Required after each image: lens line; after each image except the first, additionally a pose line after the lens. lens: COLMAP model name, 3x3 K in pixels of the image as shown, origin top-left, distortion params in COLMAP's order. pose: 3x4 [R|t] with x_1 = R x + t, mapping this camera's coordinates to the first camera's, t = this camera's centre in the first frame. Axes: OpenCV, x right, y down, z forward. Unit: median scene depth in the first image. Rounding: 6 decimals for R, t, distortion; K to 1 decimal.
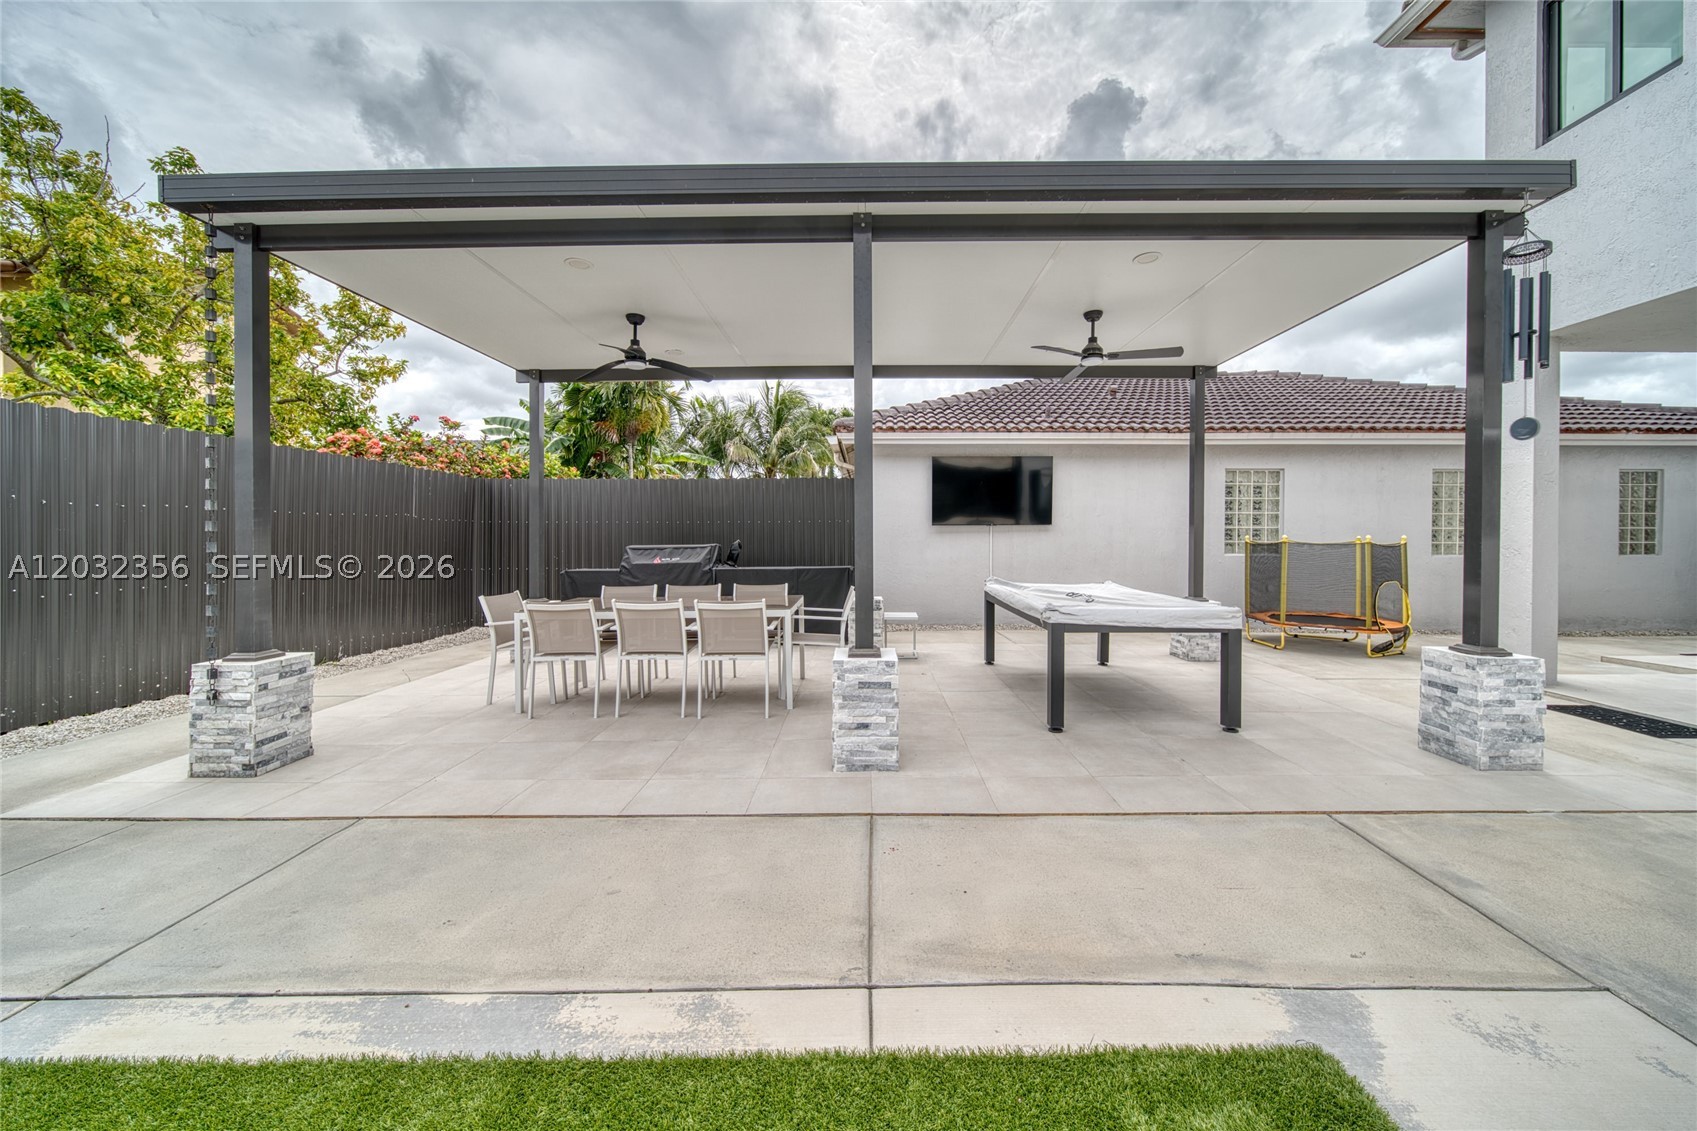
lens RADIAL K [[609.5, 0, 847.8], [0, 609.5, 537.2], [0, 0, 1]] dist [0.001488, 0.000372]
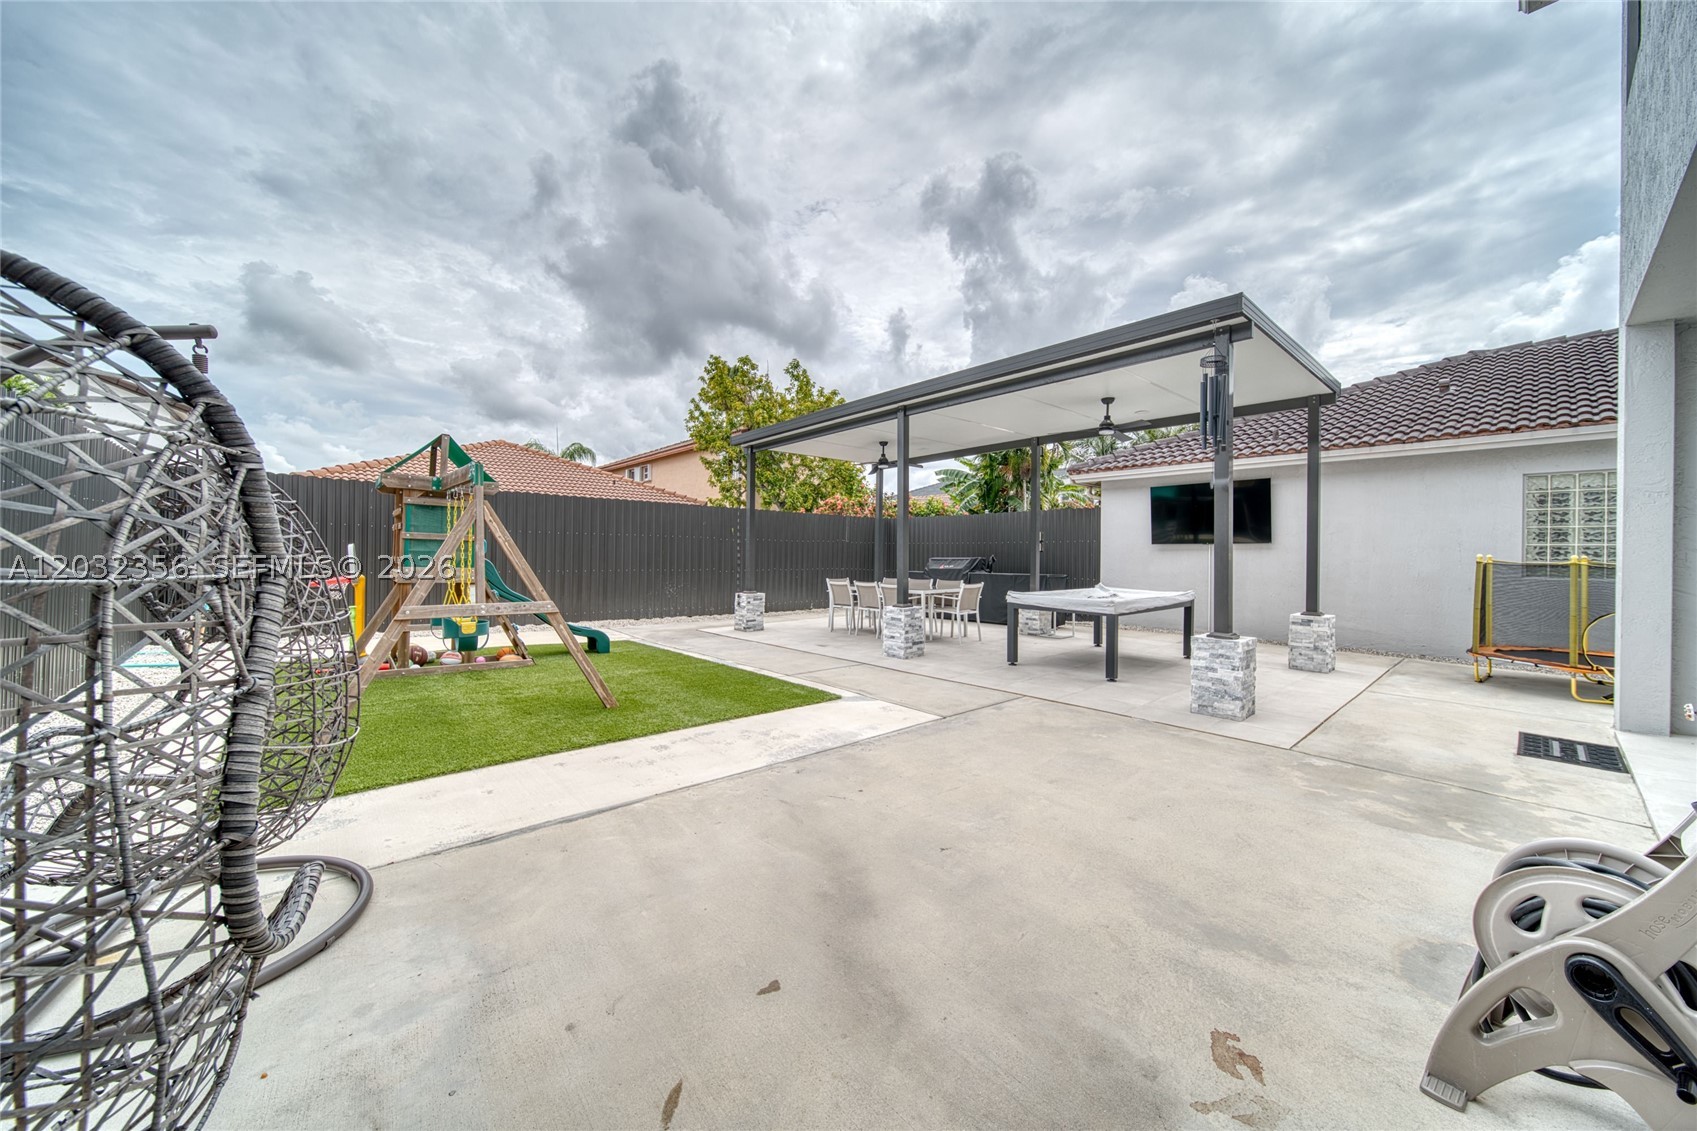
lens RADIAL K [[597.4, 0, 841.6], [0, 597.4, 555.8], [0, 0, 1]] dist [0.000632, -0.000012]
pose [[0.663436, 0.008834, -0.748181, 0.806649], [-0.004130, 0.999958, 0.008144, -0.004227], [0.748222, -0.002313, 0.663445, -0.314216]]
